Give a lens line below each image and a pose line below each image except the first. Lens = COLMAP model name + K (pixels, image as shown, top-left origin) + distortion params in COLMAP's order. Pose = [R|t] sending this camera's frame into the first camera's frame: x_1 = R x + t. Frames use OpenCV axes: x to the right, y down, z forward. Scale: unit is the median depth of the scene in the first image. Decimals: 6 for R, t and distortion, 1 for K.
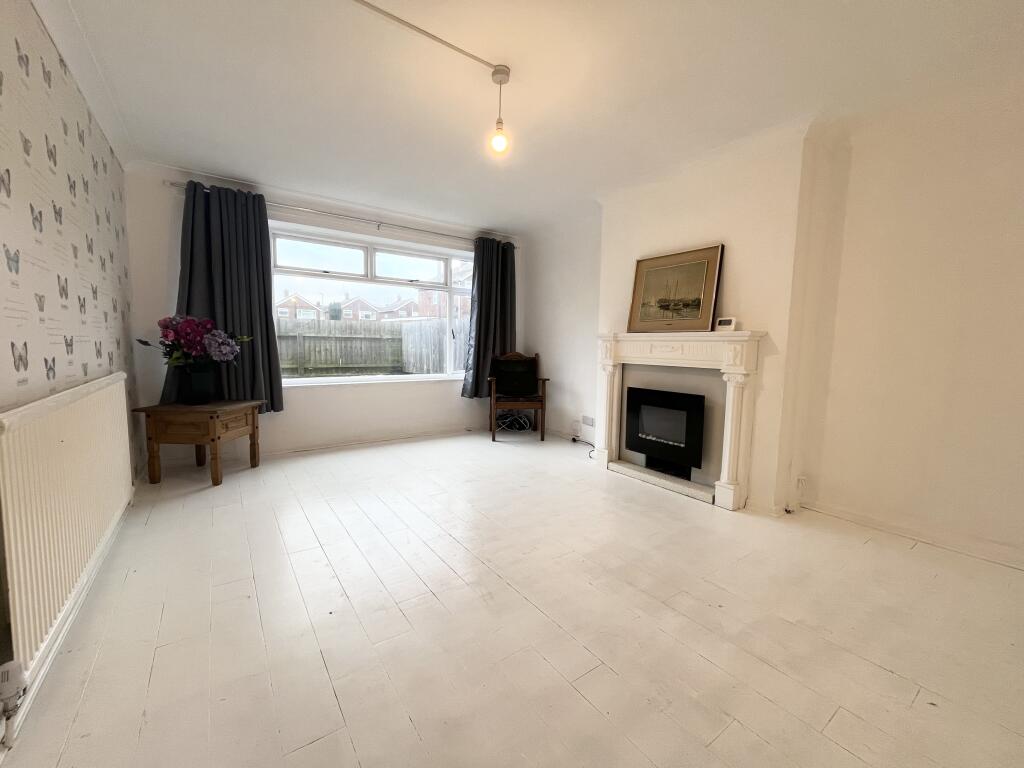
lens RADIAL K [[414.6, 0, 510.3], [0, 414.6, 382.8], [0, 0, 1]] dist [-0.002759, -0.000311]
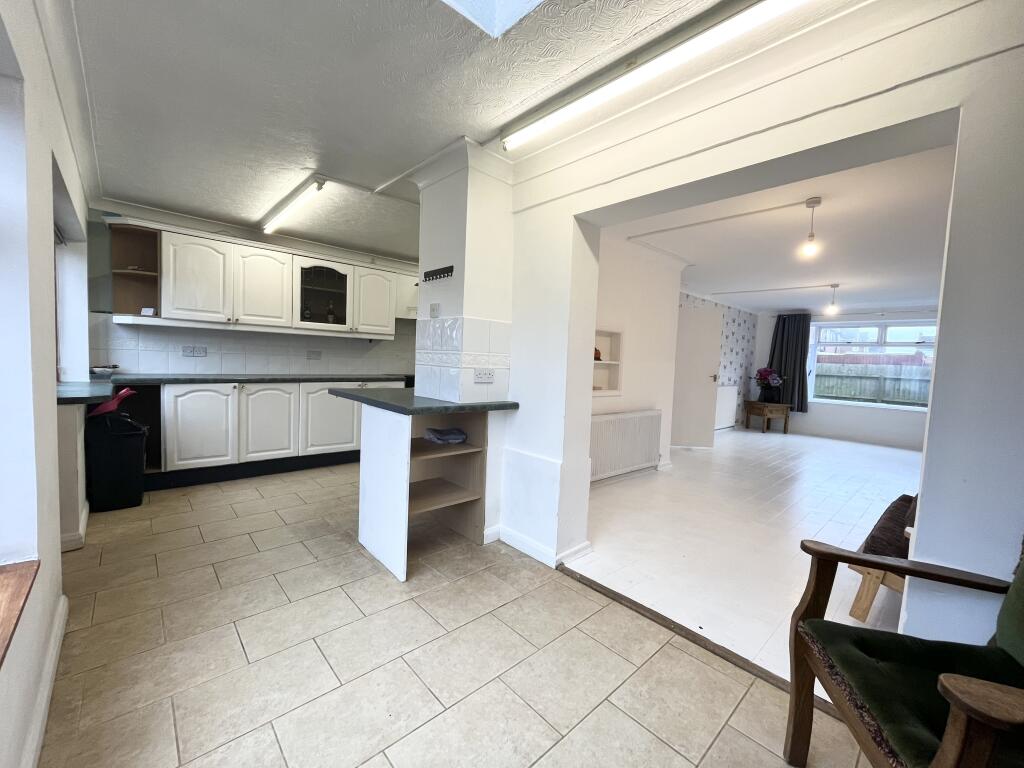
lens RADIAL K [[414.6, 0, 510.3], [0, 414.6, 382.8], [0, 0, 1]] dist [-0.002759, -0.000311]
pose [[0.117525, 0.046051, -0.992002, 1.447332], [-0.131707, 0.990823, 0.030392, 0.057136], [0.984297, 0.127082, 0.122512, -0.802815]]
